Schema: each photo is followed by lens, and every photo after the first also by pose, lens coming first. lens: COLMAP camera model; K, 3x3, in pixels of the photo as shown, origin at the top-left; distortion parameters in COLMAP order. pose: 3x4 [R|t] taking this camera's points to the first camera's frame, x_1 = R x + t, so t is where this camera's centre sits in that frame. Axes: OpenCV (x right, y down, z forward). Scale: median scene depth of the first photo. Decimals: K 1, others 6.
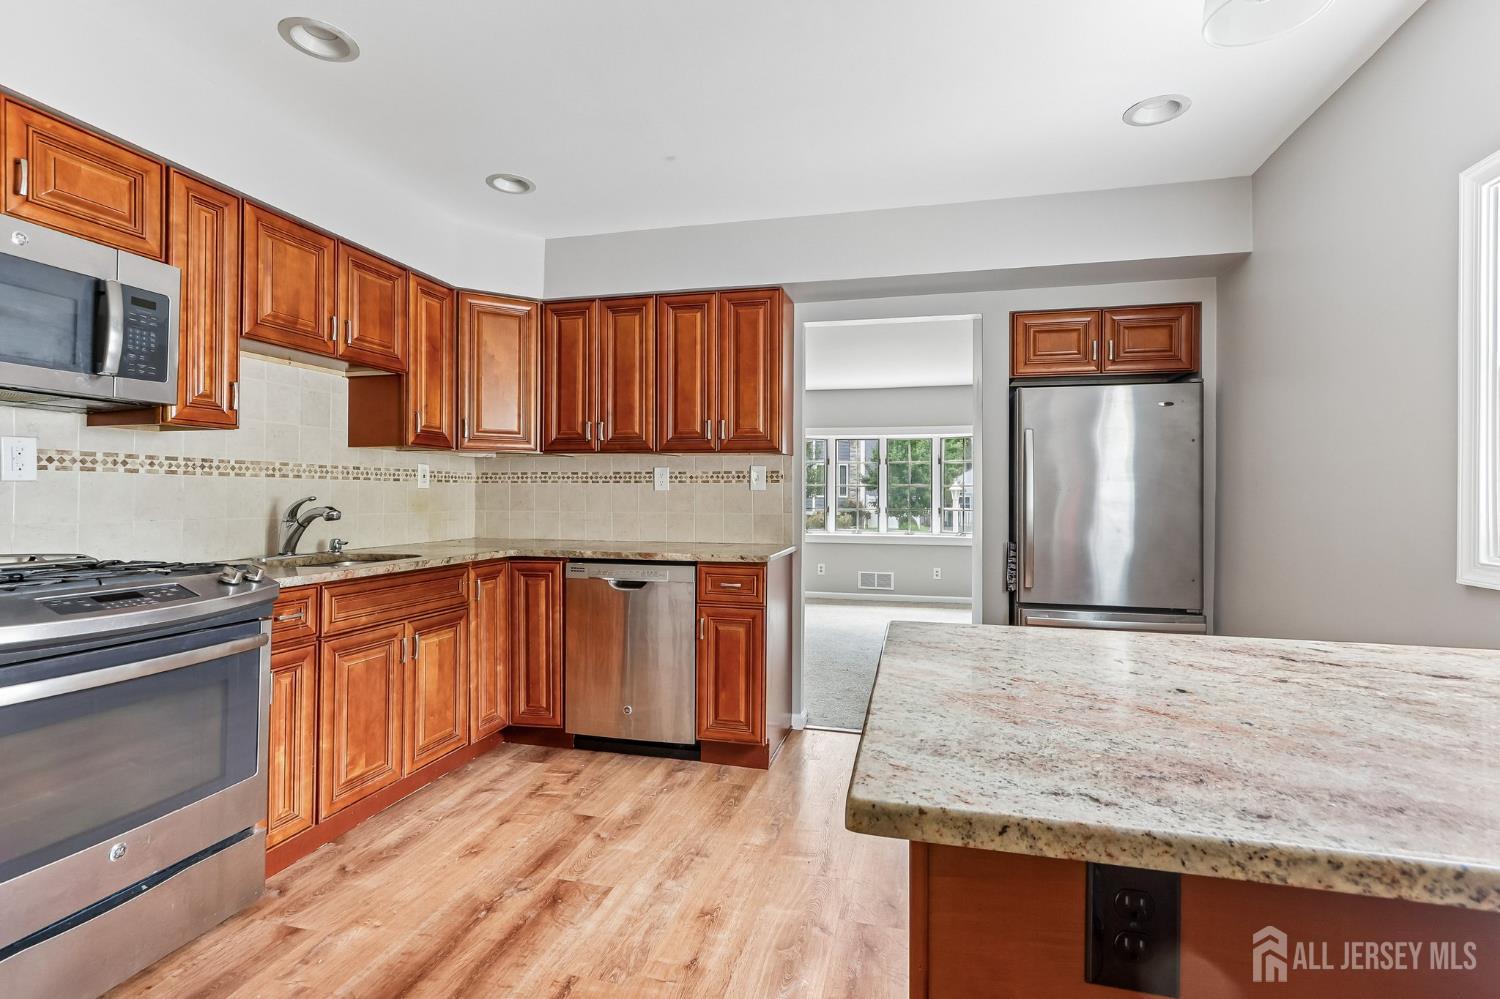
lens RADIAL K [[703.5, 0, 746.2], [0, 703.5, 492.1], [0, 0, 1]] dist [0.005902, 0.001028]
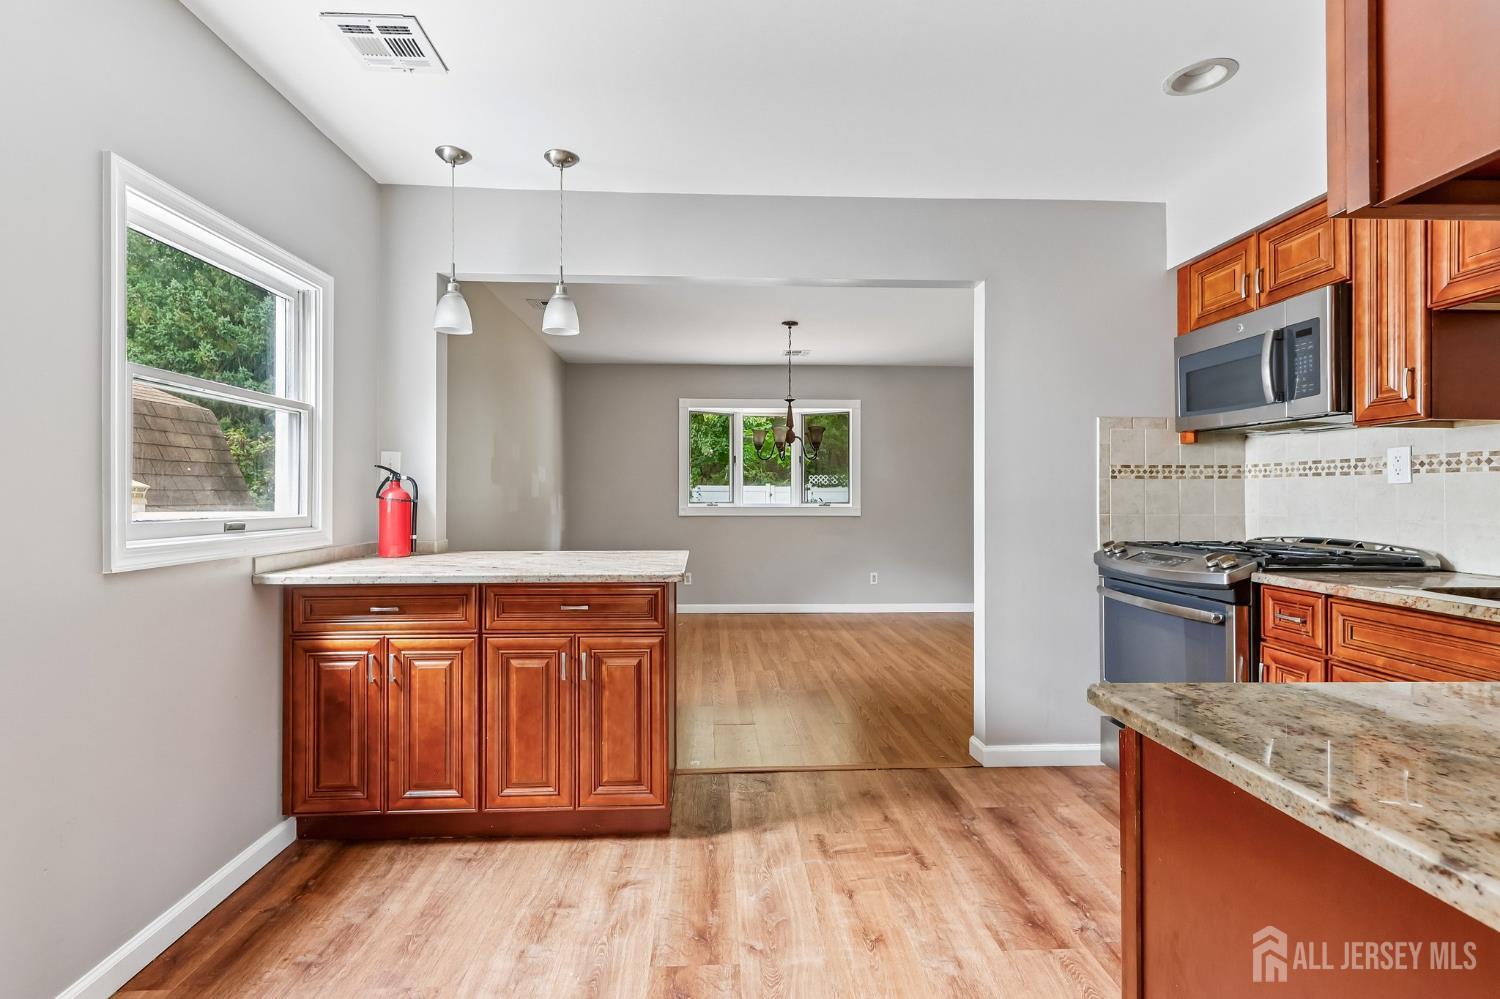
lens RADIAL K [[702.9, 0, 746.3], [0, 702.9, 497.7], [0, 0, 1]] dist [0.002763, 0.000801]
pose [[-0.955765, -0.006097, -0.294067, 0.251848], [-0.005777, 0.999981, -0.001958, 0.011105], [0.294073, -0.000173, -0.955783, 1.201870]]
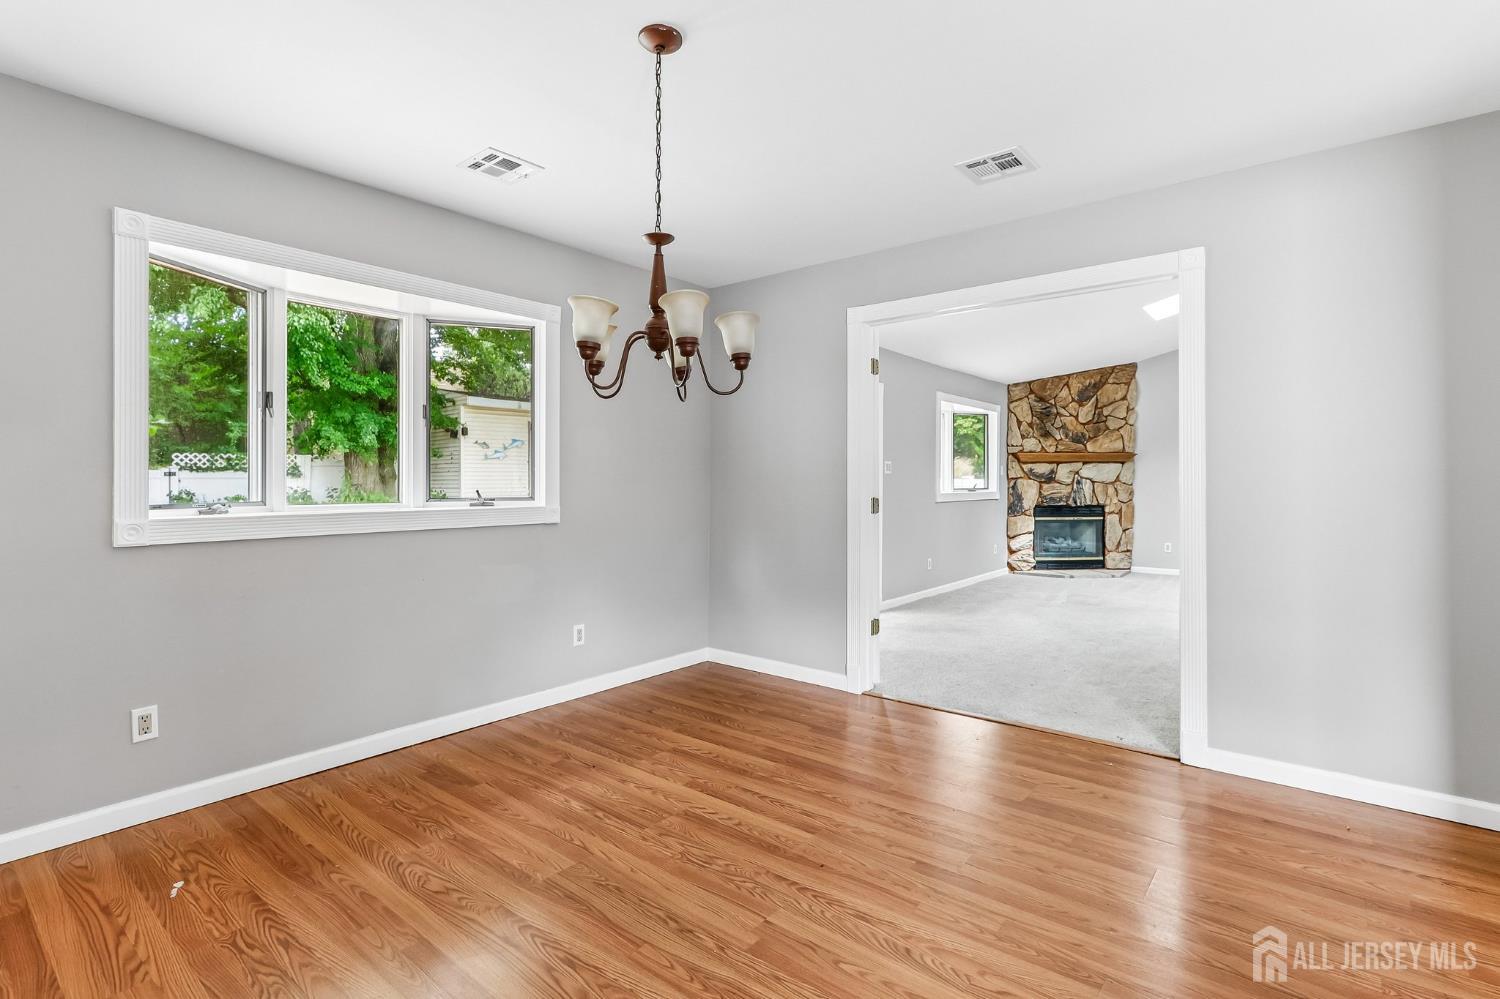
lens RADIAL K [[711.3, 0, 749.8], [0, 711.3, 477.5], [0, 0, 1]] dist [0.002499, 0.000342]
pose [[-0.423804, -0.010074, -0.905698, 0.210504], [0.003386, 0.999914, -0.012707, 0.000920], [0.905748, -0.008452, -0.423733, -0.073246]]
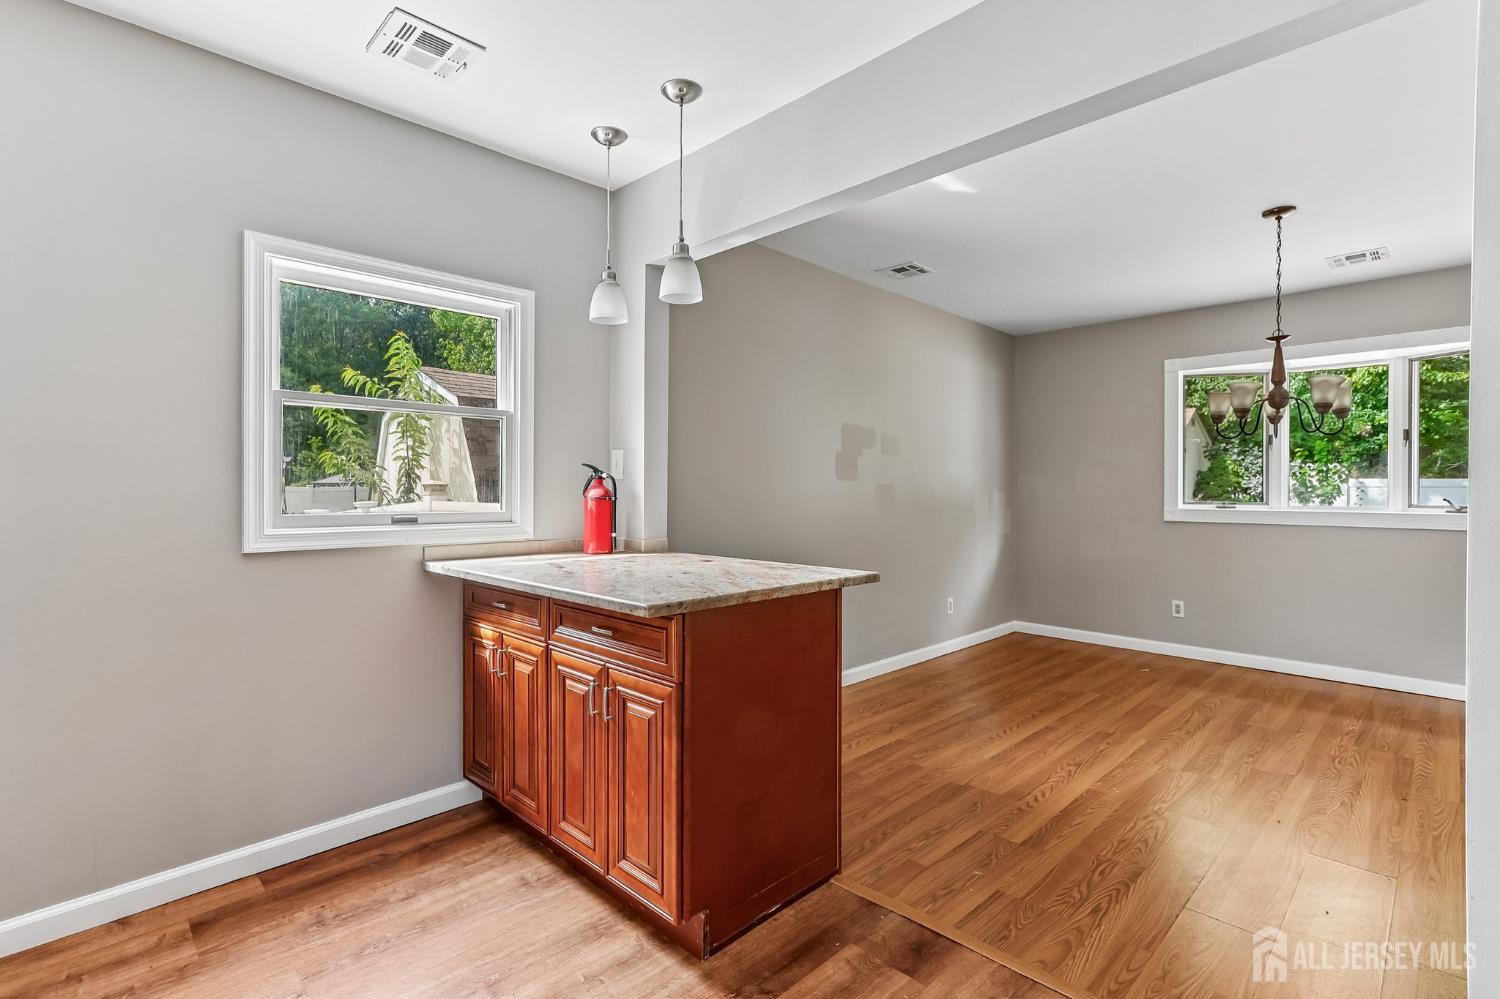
lens RADIAL K [[703.5, 0, 746.2], [0, 703.5, 492.1], [0, 0, 1]] dist [0.005902, 0.001028]
pose [[-0.855629, -0.011236, 0.517468, -0.229151], [-0.010798, 0.999934, 0.003856, 0.001890], [-0.517478, -0.002288, -0.855694, 0.892272]]
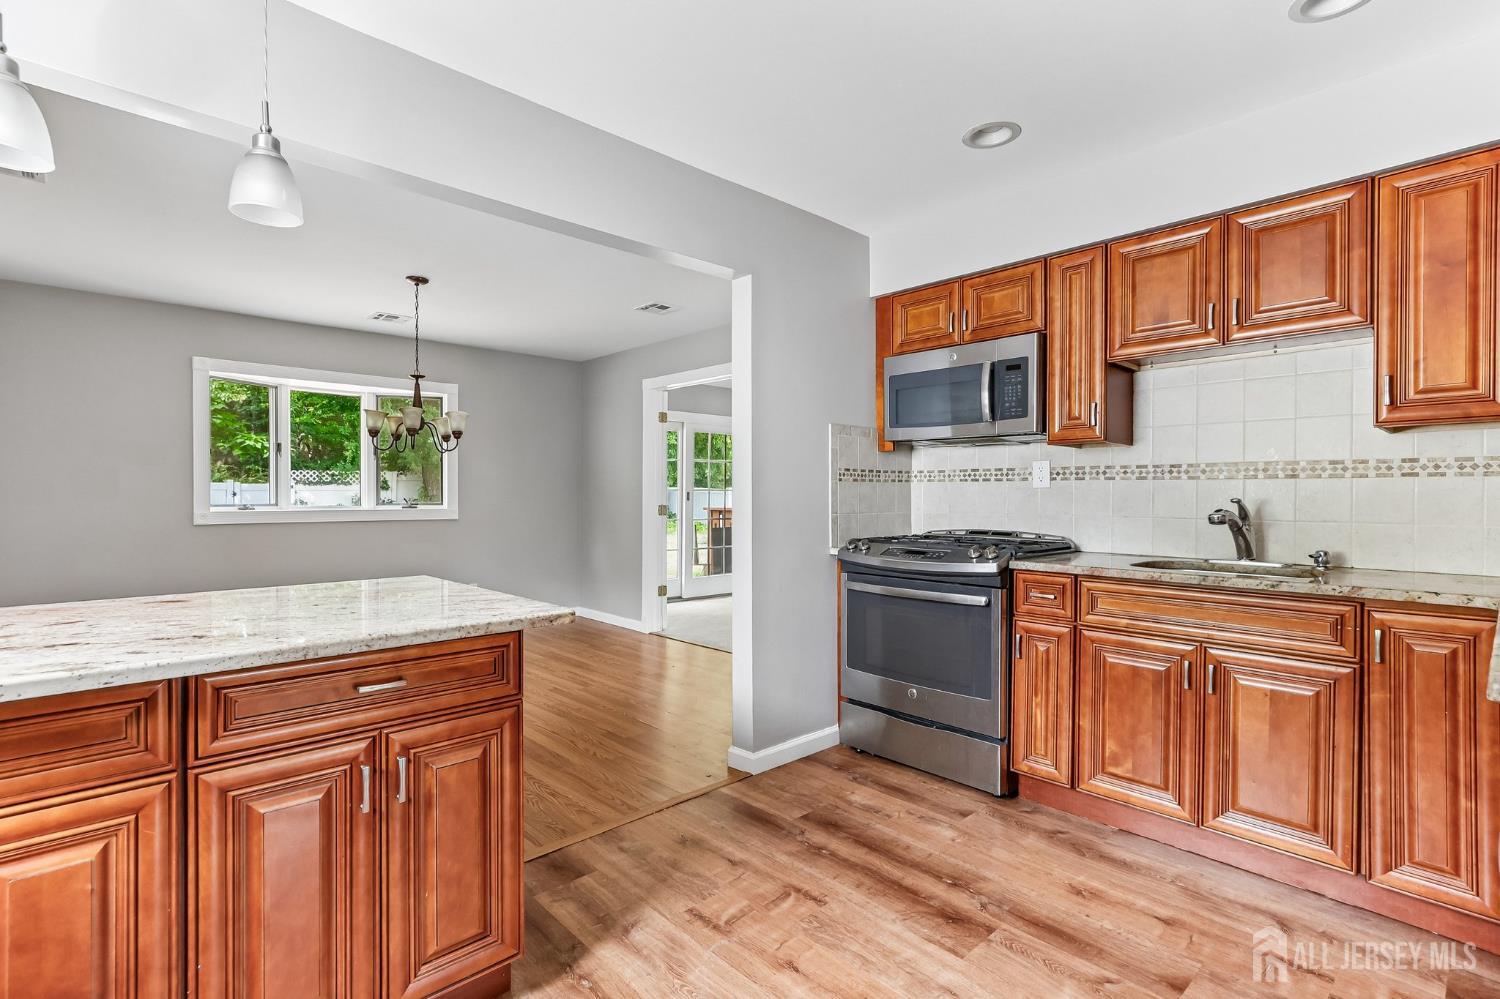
lens RADIAL K [[705.6, 0, 739.7], [0, 705.6, 505.7], [0, 0, 1]] dist [-0.000265, 0.000906]
pose [[-0.544328, 0.005526, -0.838854, 0.460751], [-0.001871, 0.999968, 0.007801, 0.008938], [0.838870, 0.005815, -0.544300, 0.859901]]
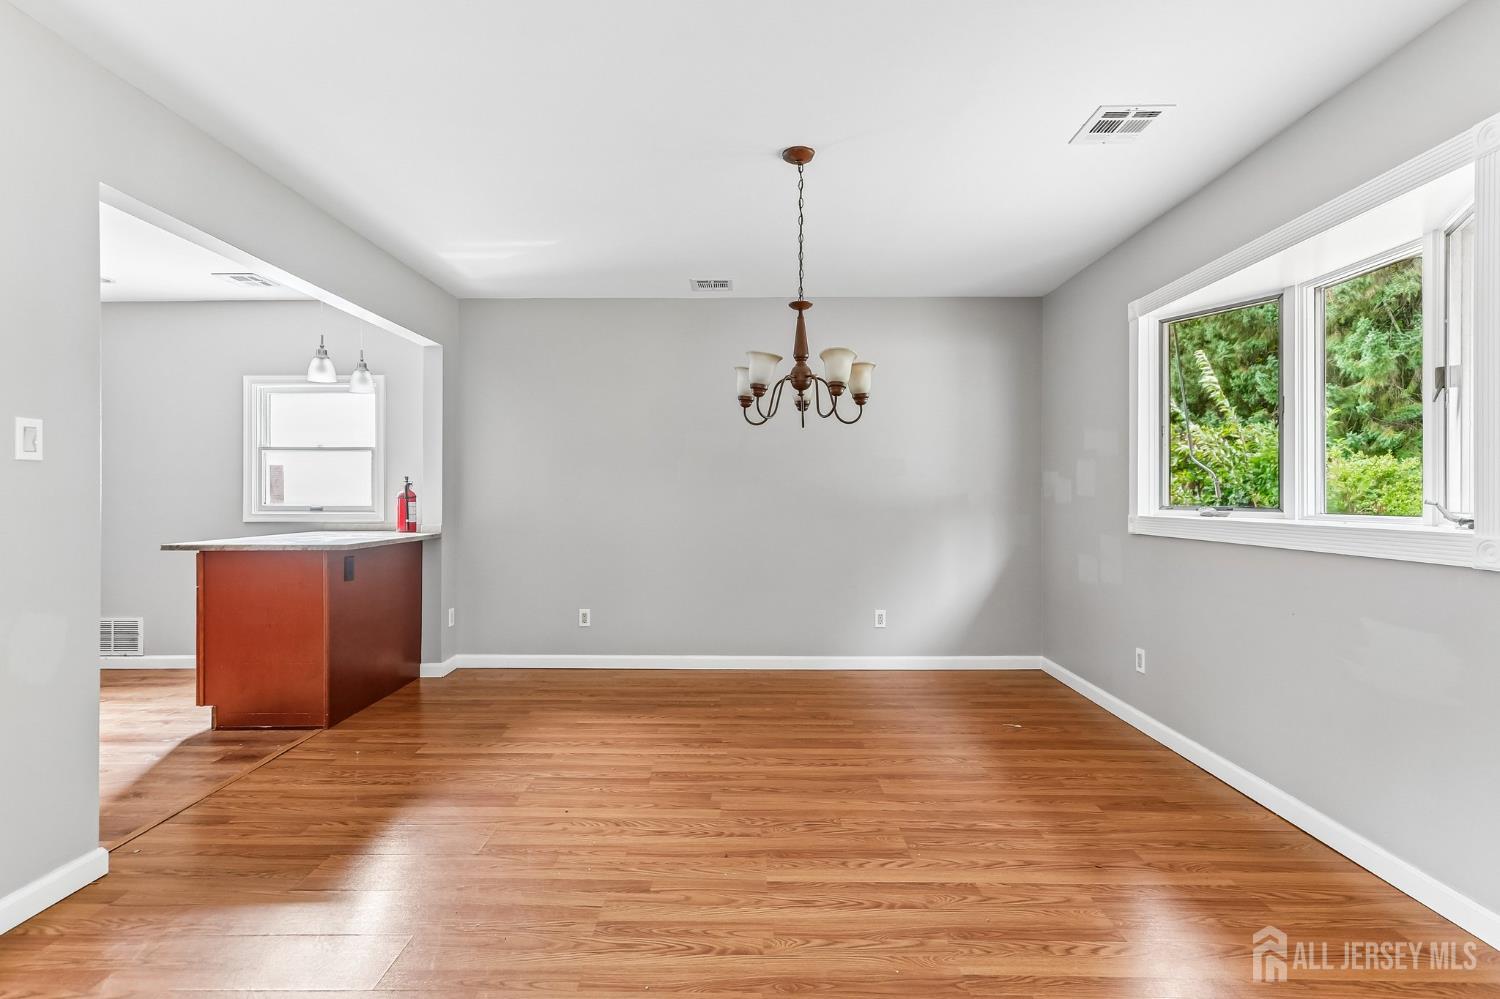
lens RADIAL K [[710.5, 0, 744.0], [0, 710.5, 500.5], [0, 0, 1]] dist [0.005042, 0.000550]
pose [[-0.228132, -0.010586, 0.973573, -1.223427], [-0.003763, 0.999943, 0.009991, 0.002436], [-0.973623, -0.001384, -0.228159, -0.163062]]
